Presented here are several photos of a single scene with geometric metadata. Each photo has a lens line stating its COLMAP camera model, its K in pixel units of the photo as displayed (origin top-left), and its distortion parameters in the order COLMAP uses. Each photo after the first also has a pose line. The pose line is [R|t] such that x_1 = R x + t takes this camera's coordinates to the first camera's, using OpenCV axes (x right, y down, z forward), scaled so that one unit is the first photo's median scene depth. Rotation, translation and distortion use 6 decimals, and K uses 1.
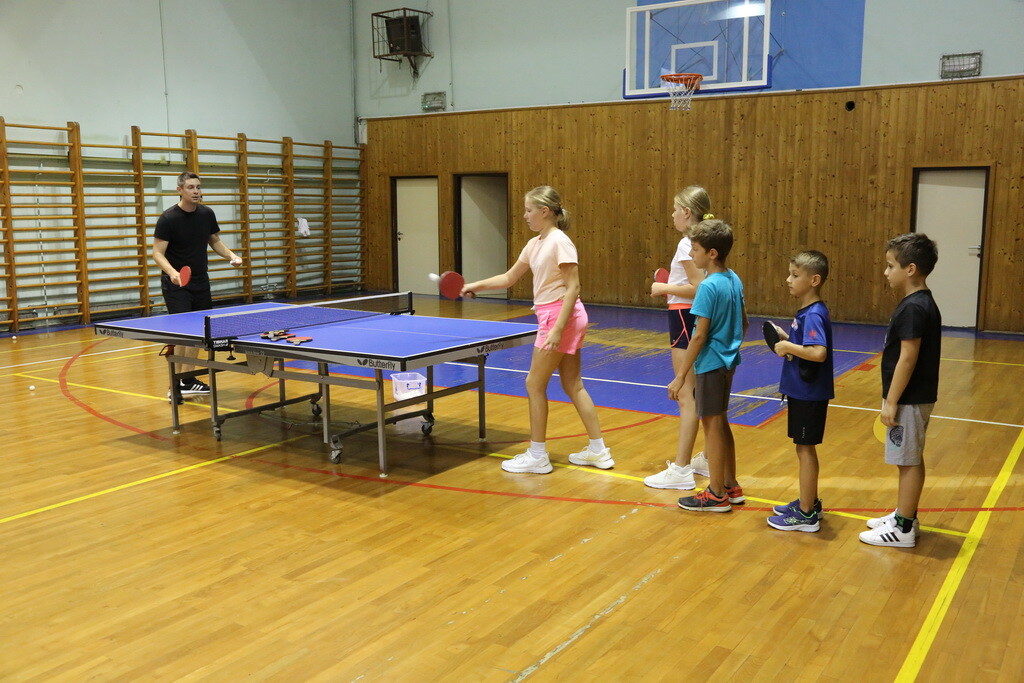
lens RADIAL K [[936.0, 0, 512.0], [0, 936.0, 341.5], [0, 0, 1]] dist [-0.003024, 0.004967]
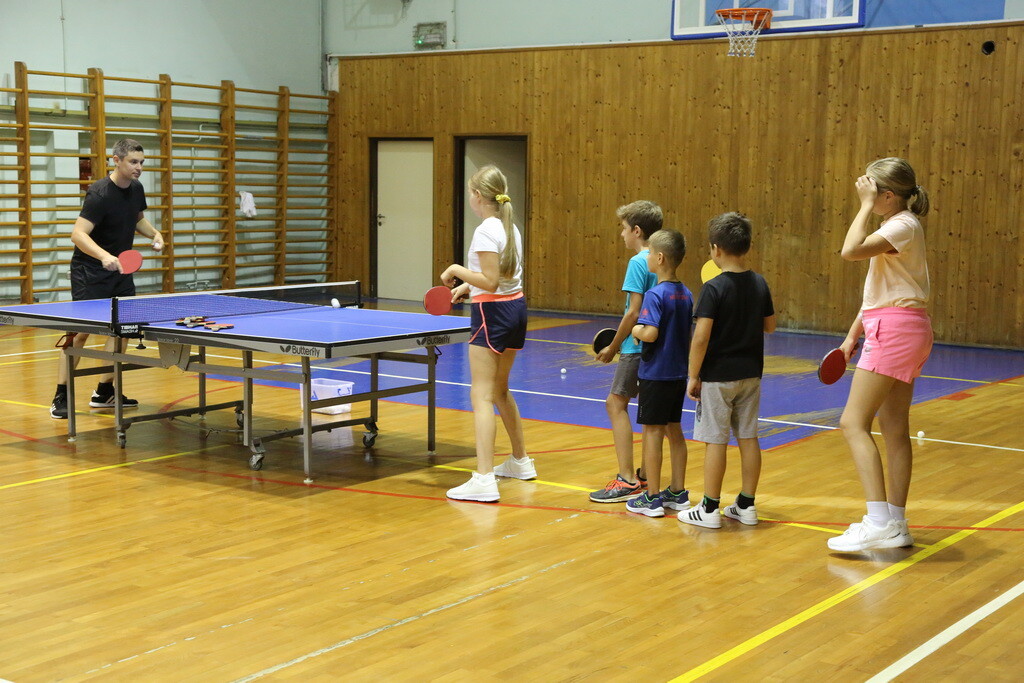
lens RADIAL K [[1462.5, 0, 512.0], [0, 1462.5, 341.5], [0, 0, 1]] dist [0.194433, -0.043867]
pose [[0.998543, 0.021961, -0.049287, 0.052120], [-0.023639, 0.999151, -0.033731, 0.023093], [0.048504, 0.034847, 0.998215, -0.166132]]
